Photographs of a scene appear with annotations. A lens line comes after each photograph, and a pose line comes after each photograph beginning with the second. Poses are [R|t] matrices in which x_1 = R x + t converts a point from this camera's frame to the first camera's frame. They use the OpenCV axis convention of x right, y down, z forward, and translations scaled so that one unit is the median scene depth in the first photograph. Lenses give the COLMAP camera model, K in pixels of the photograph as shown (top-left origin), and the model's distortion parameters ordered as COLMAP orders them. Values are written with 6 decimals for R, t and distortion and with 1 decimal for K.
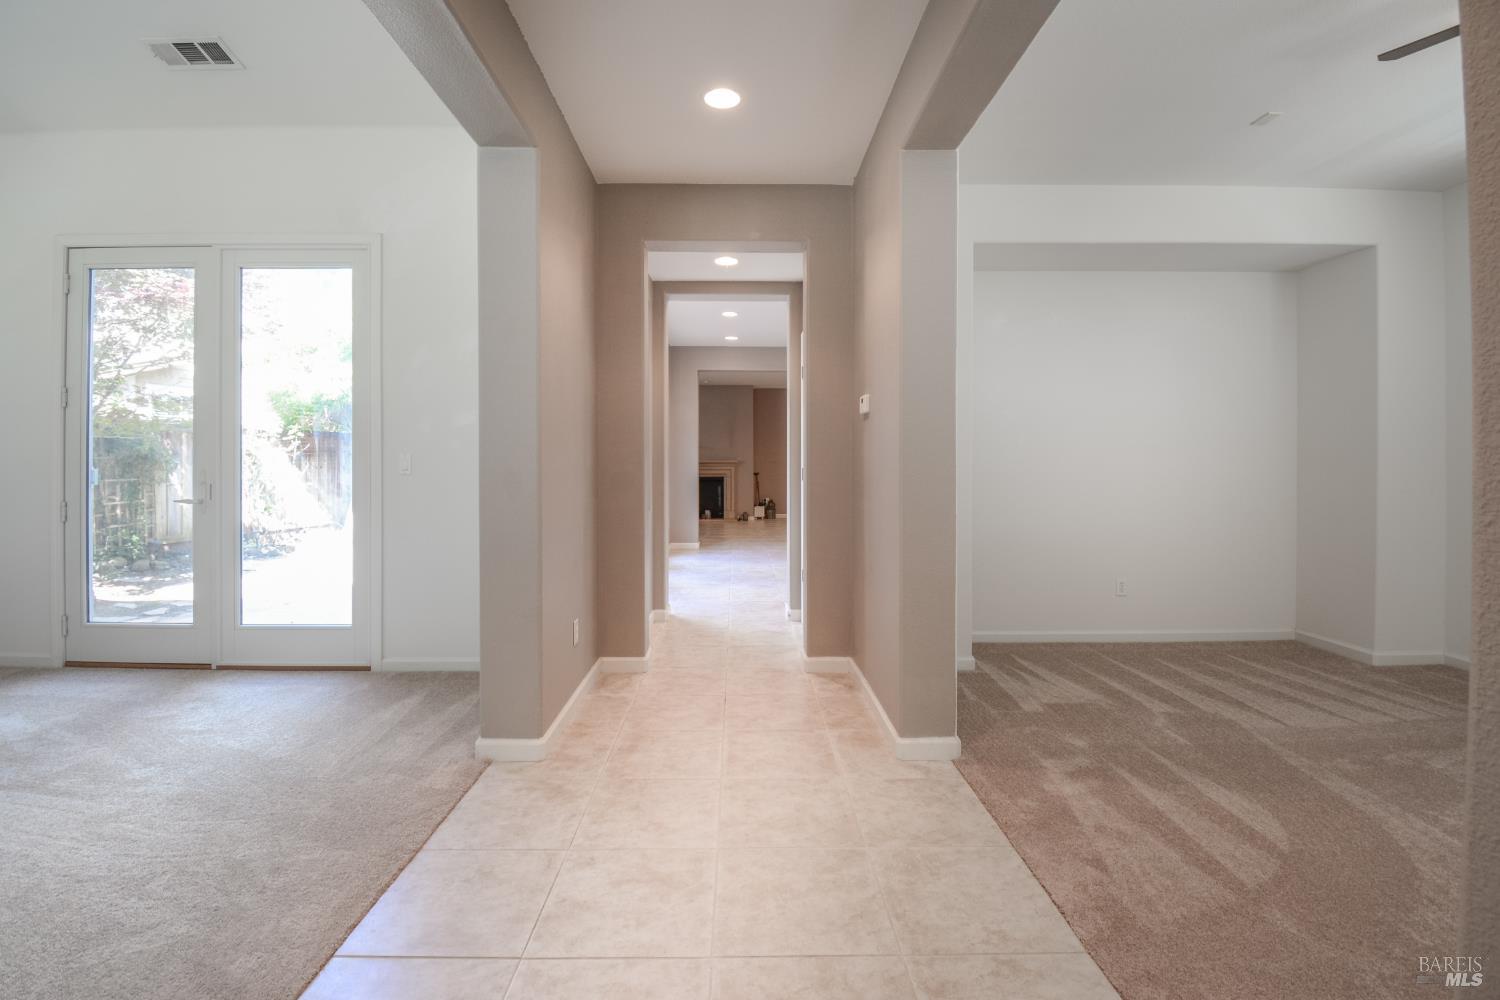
lens RADIAL K [[664.4, 0, 751.1], [0, 664.4, 500.6], [0, 0, 1]] dist [0.017347, -0.024819]
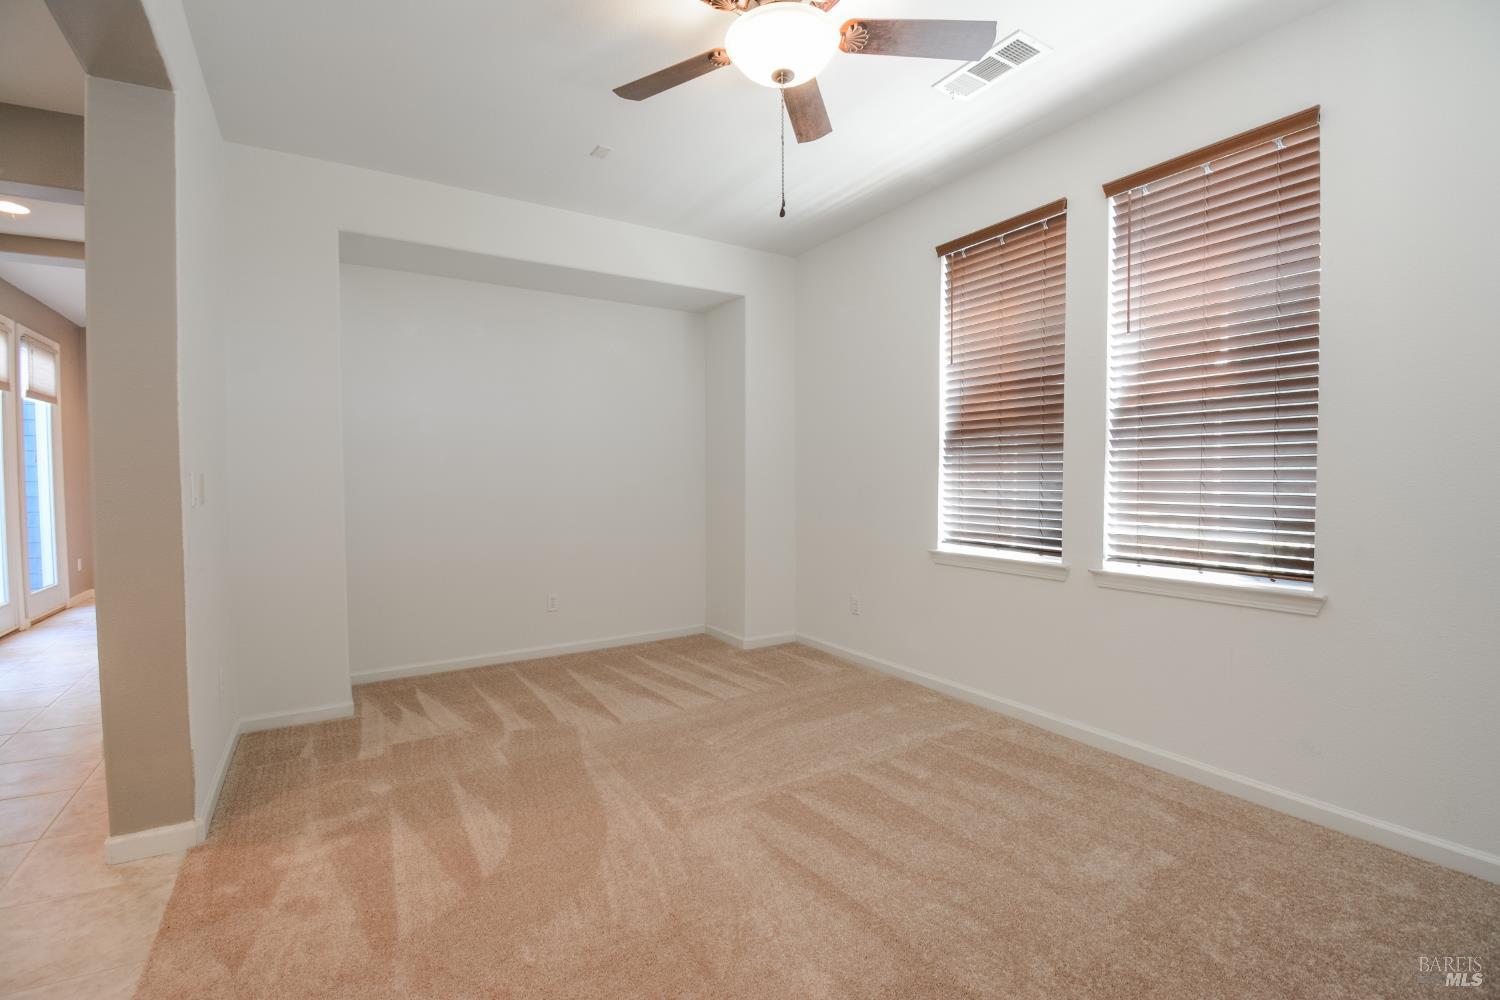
lens RADIAL K [[664.4, 0, 751.1], [0, 664.4, 500.6], [0, 0, 1]] dist [0.017347, -0.024819]
pose [[0.855656, -0.019157, 0.517191, 0.427422], [0.031252, 0.999404, -0.014686, 0.001867], [-0.516601, 0.028730, 0.855744, -0.038234]]
